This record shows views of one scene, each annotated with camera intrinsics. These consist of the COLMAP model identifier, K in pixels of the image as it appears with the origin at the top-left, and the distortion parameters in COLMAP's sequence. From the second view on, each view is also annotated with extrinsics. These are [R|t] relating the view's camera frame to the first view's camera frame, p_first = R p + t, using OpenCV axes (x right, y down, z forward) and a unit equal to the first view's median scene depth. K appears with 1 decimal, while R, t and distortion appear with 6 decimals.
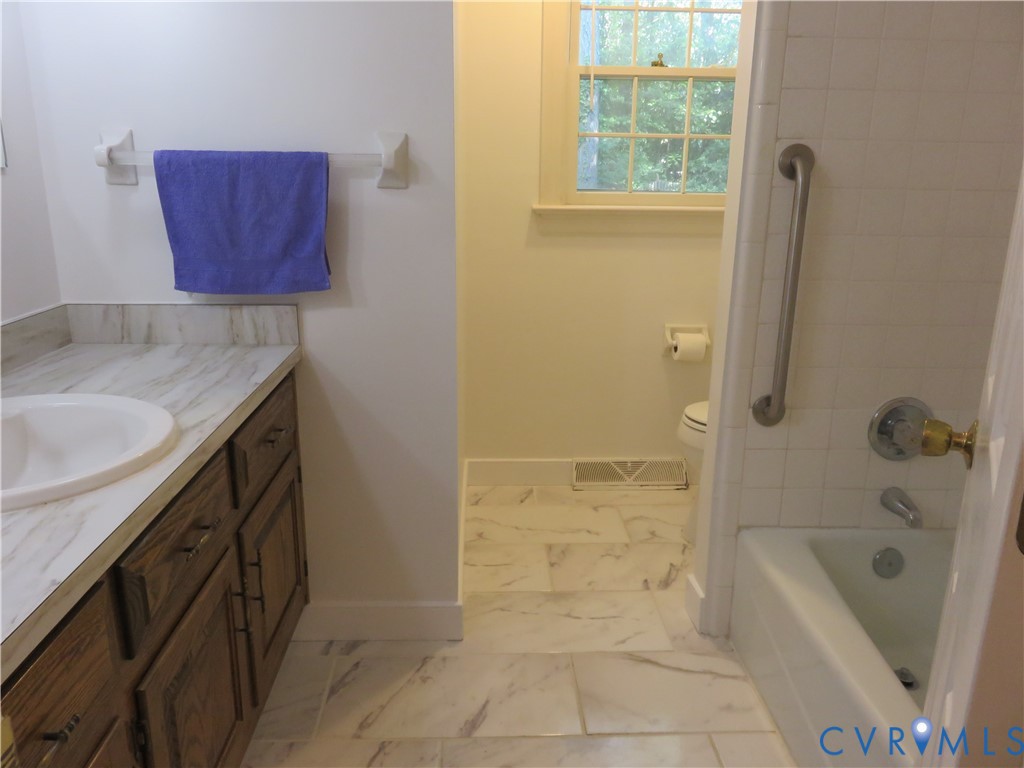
lens RADIAL K [[776.1, 0, 509.9], [0, 776.1, 382.9], [0, 0, 1]] dist [-0.023745, 0.010776]
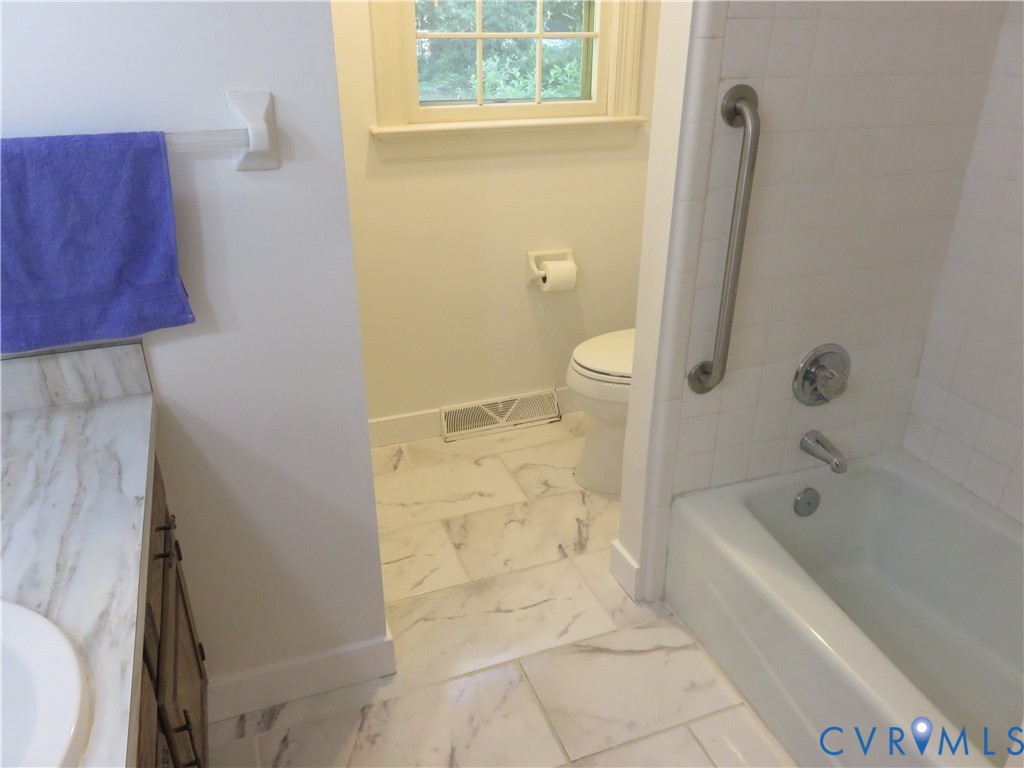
lens RADIAL K [[776.1, 0, 514.6], [0, 776.1, 382.2], [0, 0, 1]] dist [-0.023745, 0.010776]
pose [[0.945848, -0.147876, 0.288972, -0.148537], [0.092549, 0.976110, 0.196582, -0.161307], [-0.311139, -0.159192, 0.936937, 0.198885]]
